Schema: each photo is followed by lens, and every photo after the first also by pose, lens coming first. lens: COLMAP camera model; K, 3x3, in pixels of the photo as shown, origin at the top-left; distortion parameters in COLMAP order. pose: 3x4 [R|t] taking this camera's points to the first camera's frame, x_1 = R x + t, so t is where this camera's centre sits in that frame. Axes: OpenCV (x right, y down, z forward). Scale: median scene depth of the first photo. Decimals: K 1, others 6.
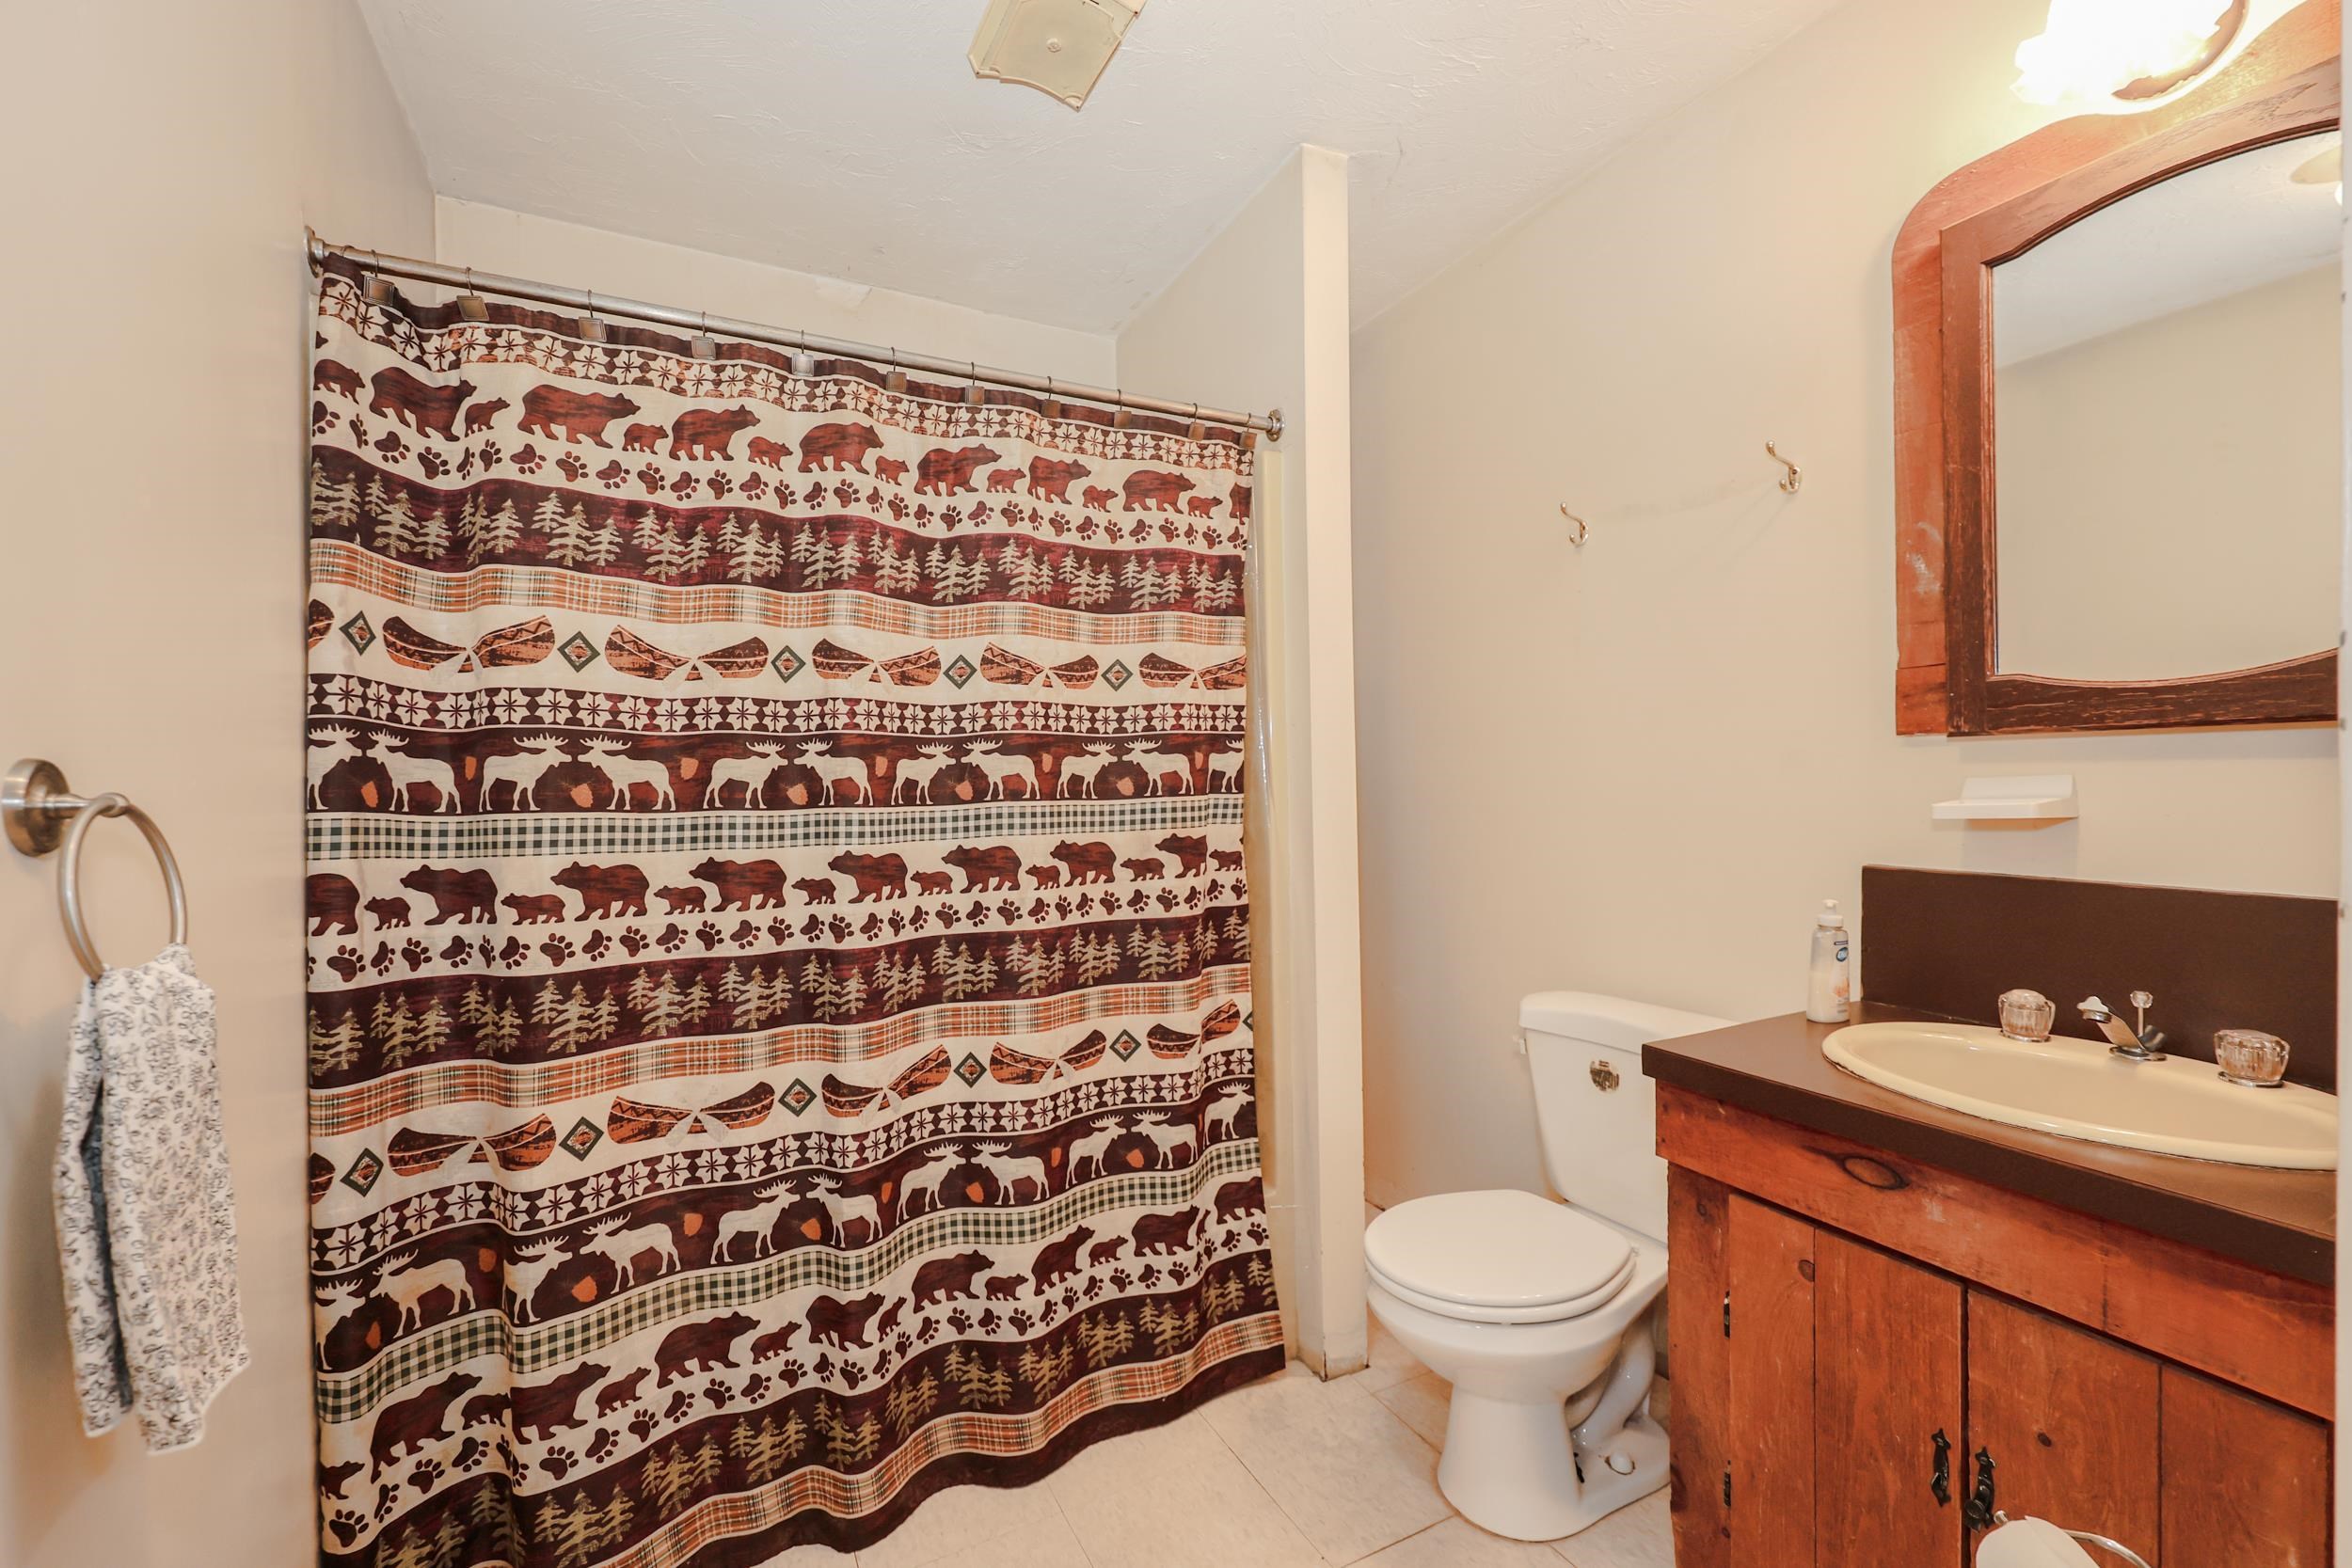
lens RADIAL K [[989.2, 0, 1186.1], [0, 989.2, 792.2], [0, 0, 1]] dist [-0.005281, -0.001217]
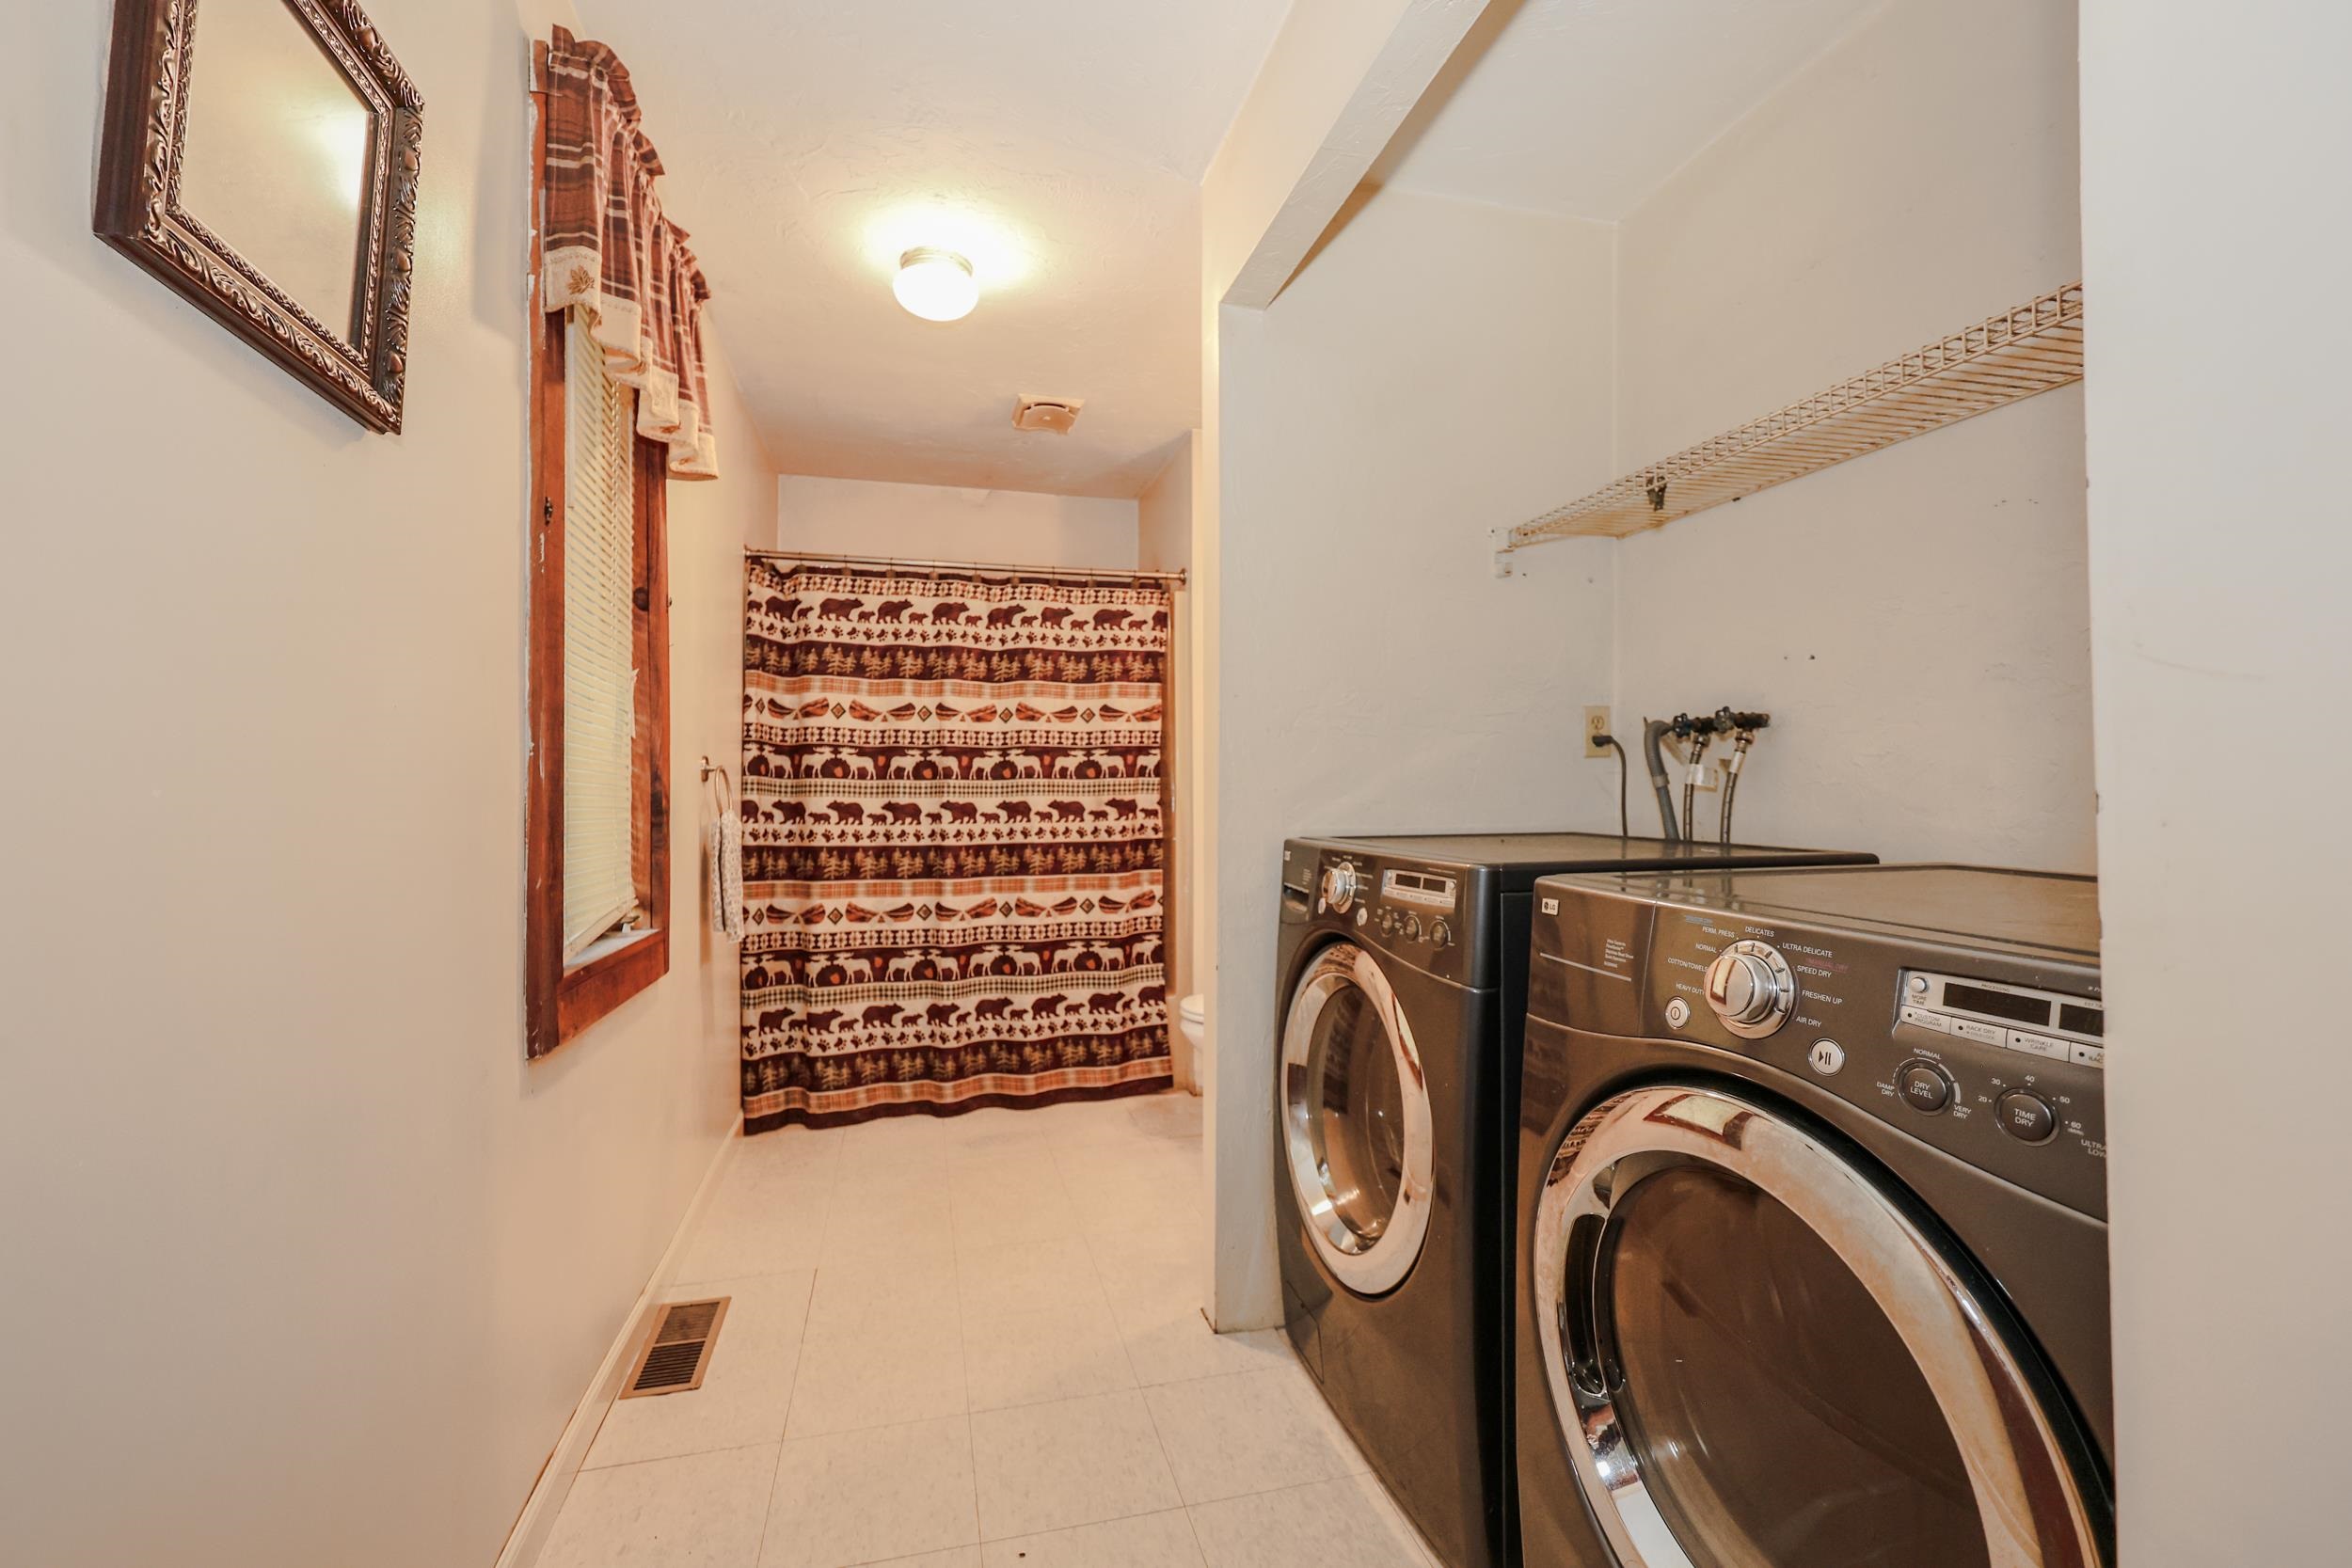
lens RADIAL K [[989.2, 0, 1167.6], [0, 989.2, 778.4], [0, 0, 1]] dist [-0.005281, -0.001217]
pose [[0.973743, 0.014271, -0.227204, 0.620356], [-0.016862, 0.999813, -0.009464, 0.024850], [0.227027, 0.013047, 0.973801, -1.007243]]
